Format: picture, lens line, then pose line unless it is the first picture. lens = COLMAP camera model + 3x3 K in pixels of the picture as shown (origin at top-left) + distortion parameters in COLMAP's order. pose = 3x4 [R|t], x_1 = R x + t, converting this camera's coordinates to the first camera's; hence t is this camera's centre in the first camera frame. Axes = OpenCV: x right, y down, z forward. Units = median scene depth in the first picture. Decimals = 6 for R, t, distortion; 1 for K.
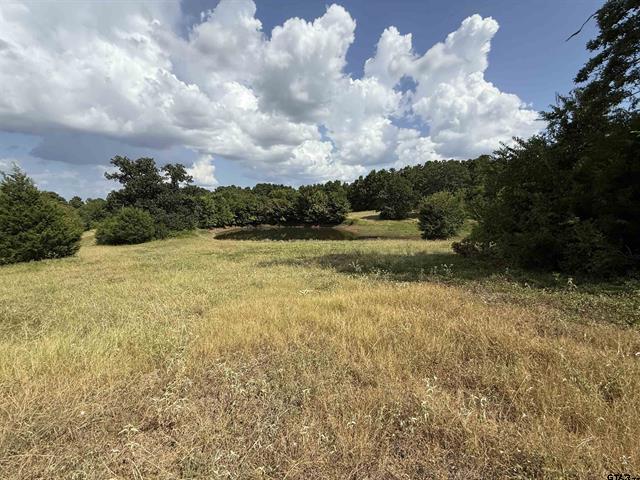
lens RADIAL K [[252.6, 0, 318.1], [0, 252.6, 234.8], [0, 0, 1]] dist [-0.017782, 0.001754]
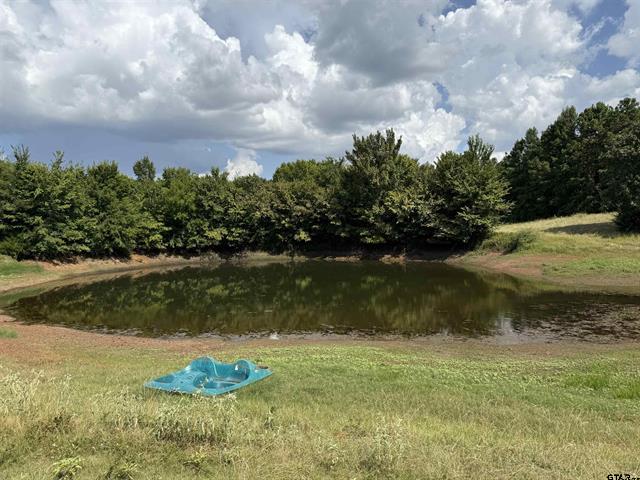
lens RADIAL K [[449.0, 0, 315.9], [0, 449.0, 246.0], [0, 0, 1]] dist [0.029112, -0.041933]
pose [[0.966260, -0.003698, -0.257540, 0.043630], [-0.016256, 0.997028, -0.075306, -0.002337], [0.257053, 0.076952, 0.963329, 0.414519]]
